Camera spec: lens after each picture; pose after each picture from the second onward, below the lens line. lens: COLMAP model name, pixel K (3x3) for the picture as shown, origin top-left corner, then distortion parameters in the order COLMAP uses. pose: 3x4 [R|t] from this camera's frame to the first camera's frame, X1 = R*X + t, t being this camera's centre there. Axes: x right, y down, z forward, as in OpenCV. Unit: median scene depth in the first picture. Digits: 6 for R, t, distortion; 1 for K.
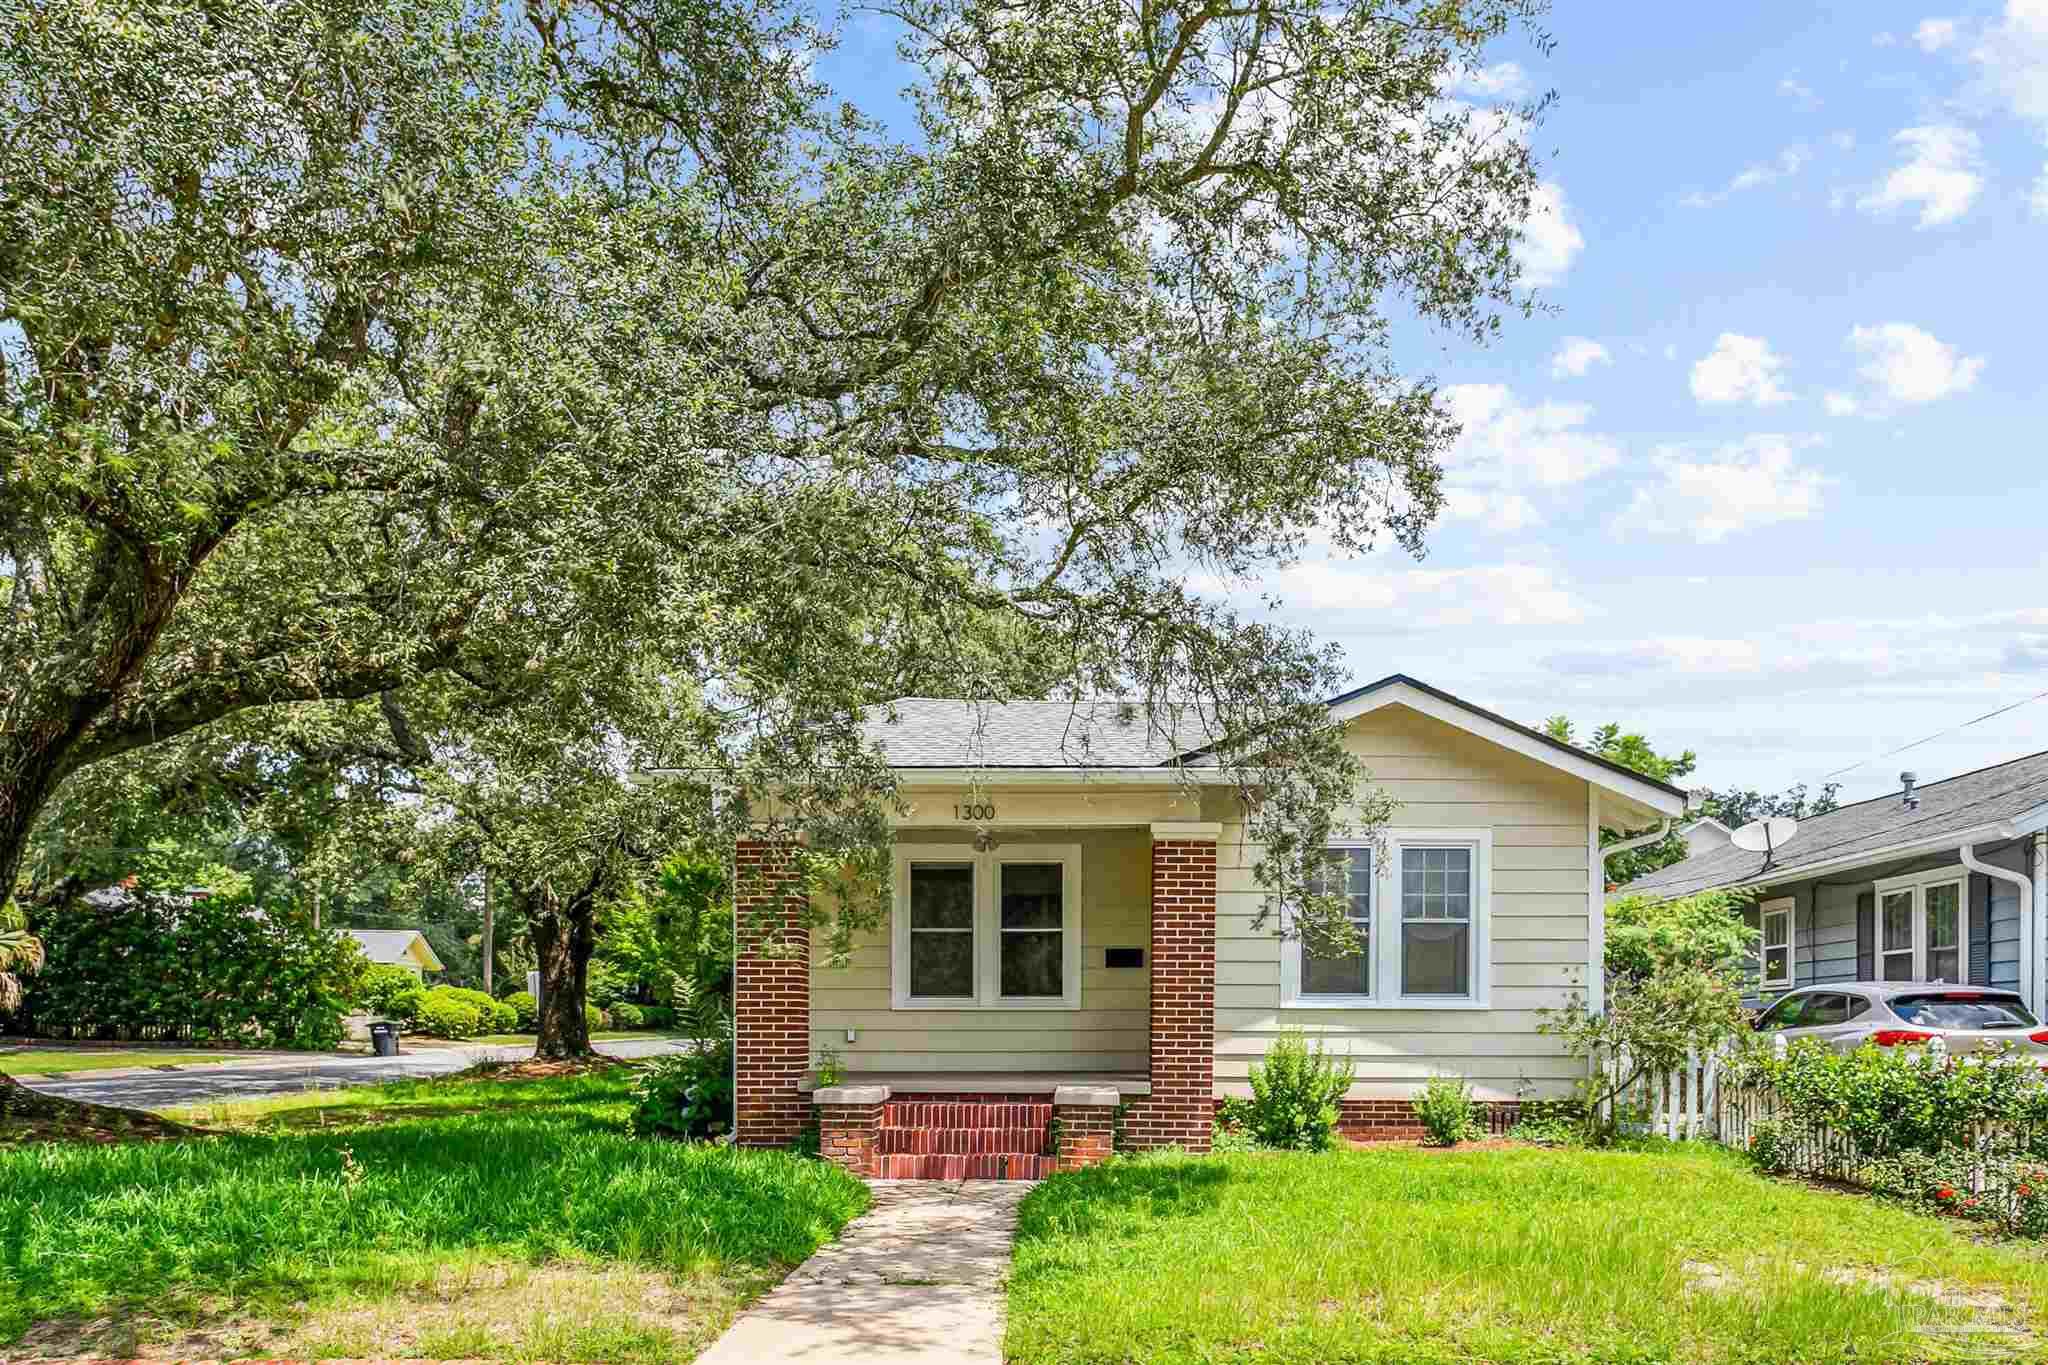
lens RADIAL K [[1542.2, 0, 1024.0], [0, 1542.2, 682.5], [0, 0, 1]] dist [0.000824, -0.000316]
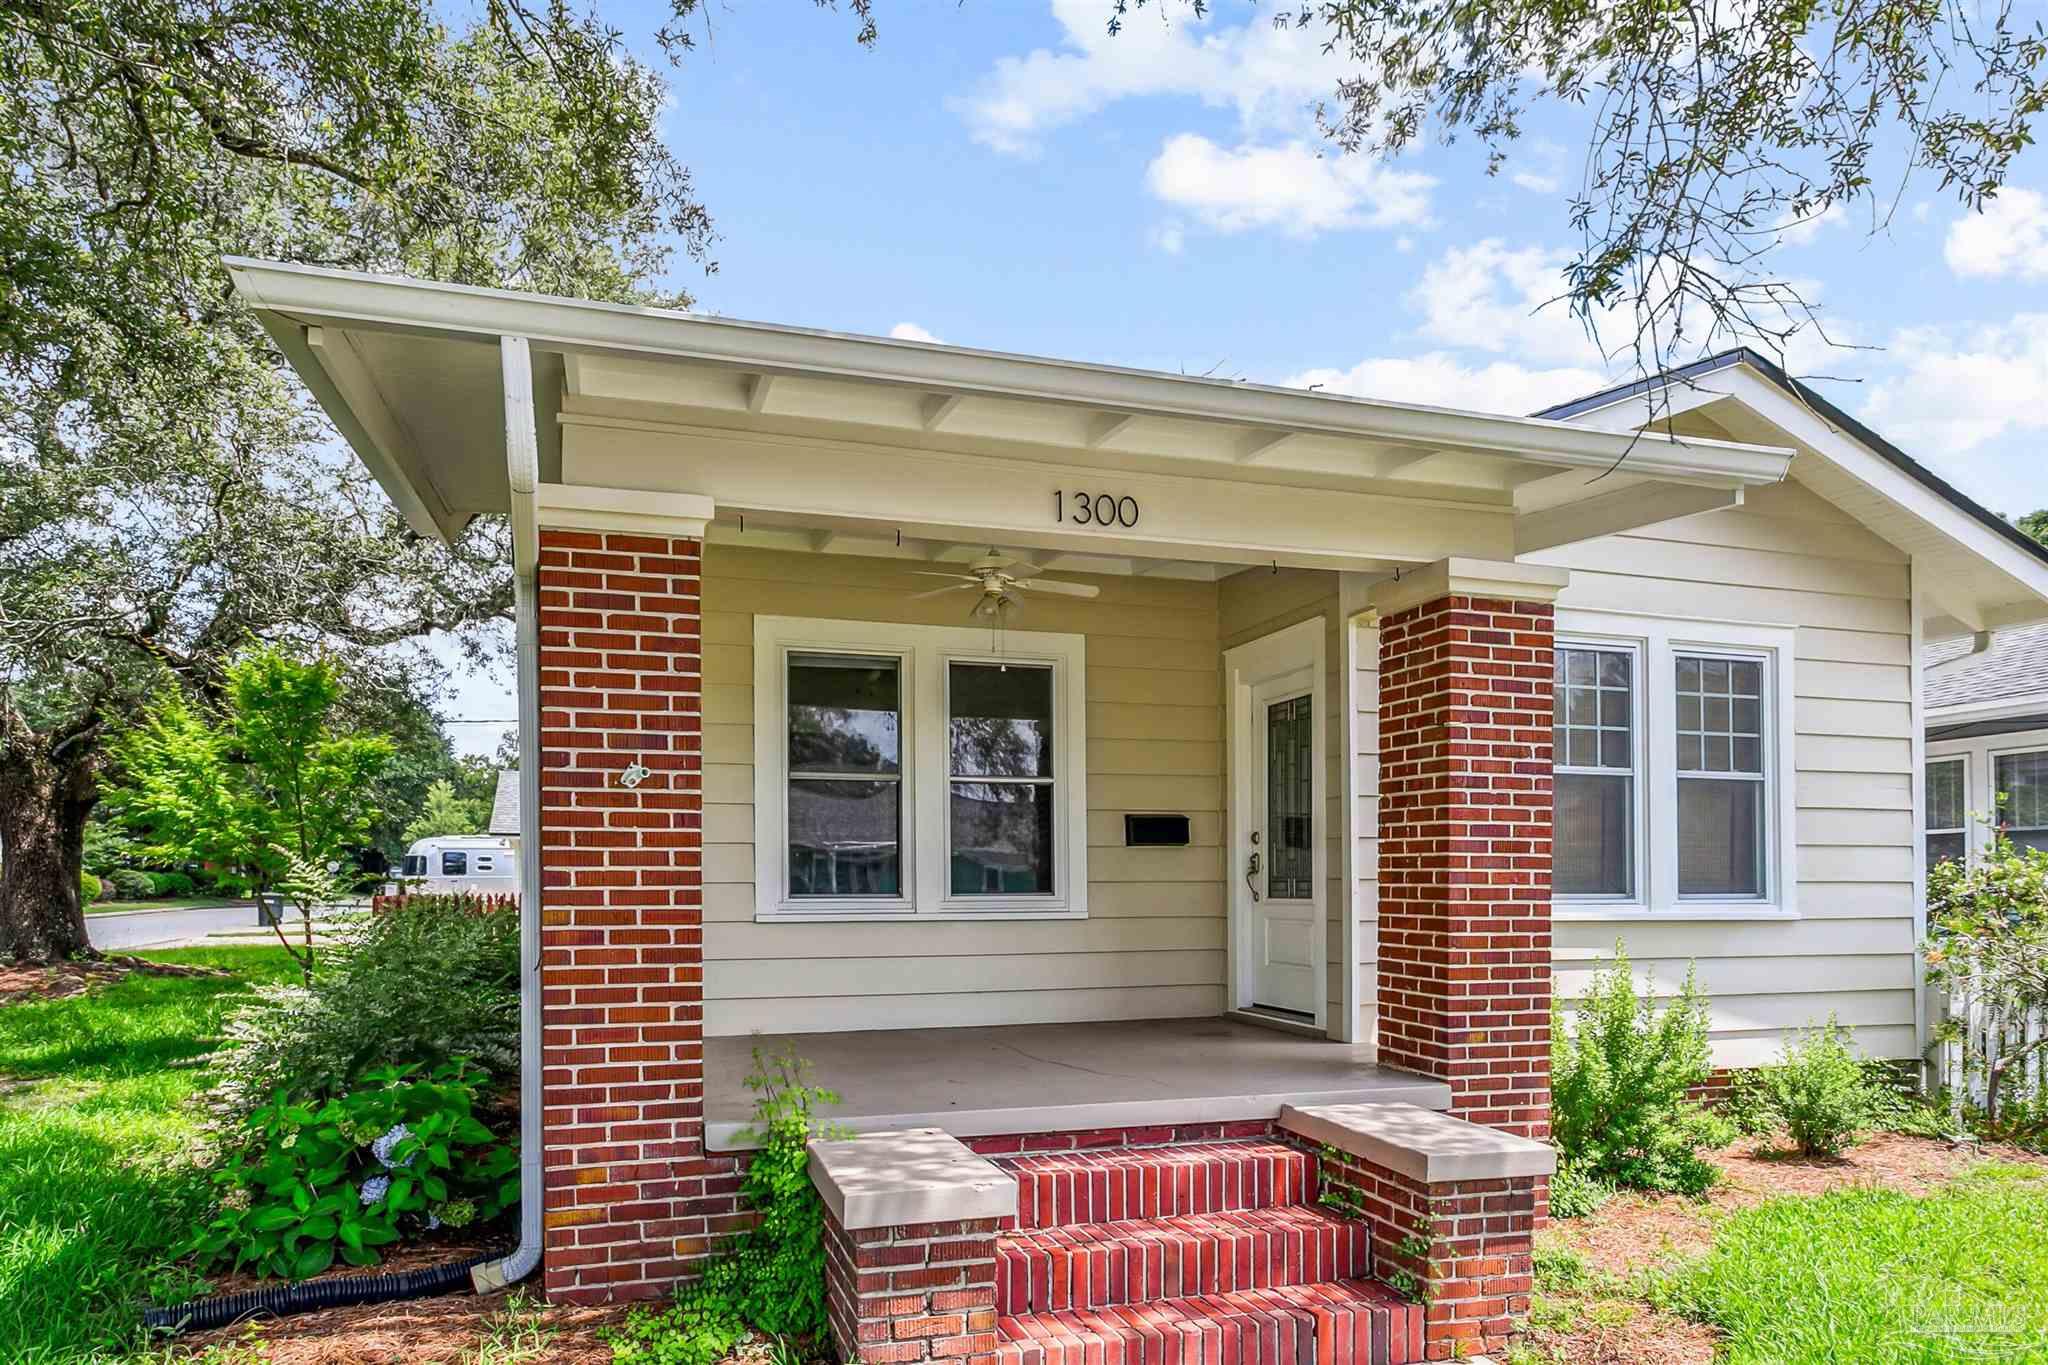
lens RADIAL K [[1358.0, 0, 1023.2], [0, 1358.0, 744.7], [0, 0, 1]] dist [0.006534, 0.004548]
pose [[0.945404, 0.030079, 0.324511, -0.167544], [-0.067343, 0.992272, 0.104217, 0.105118], [-0.318868, -0.120381, 0.940123, 0.585170]]
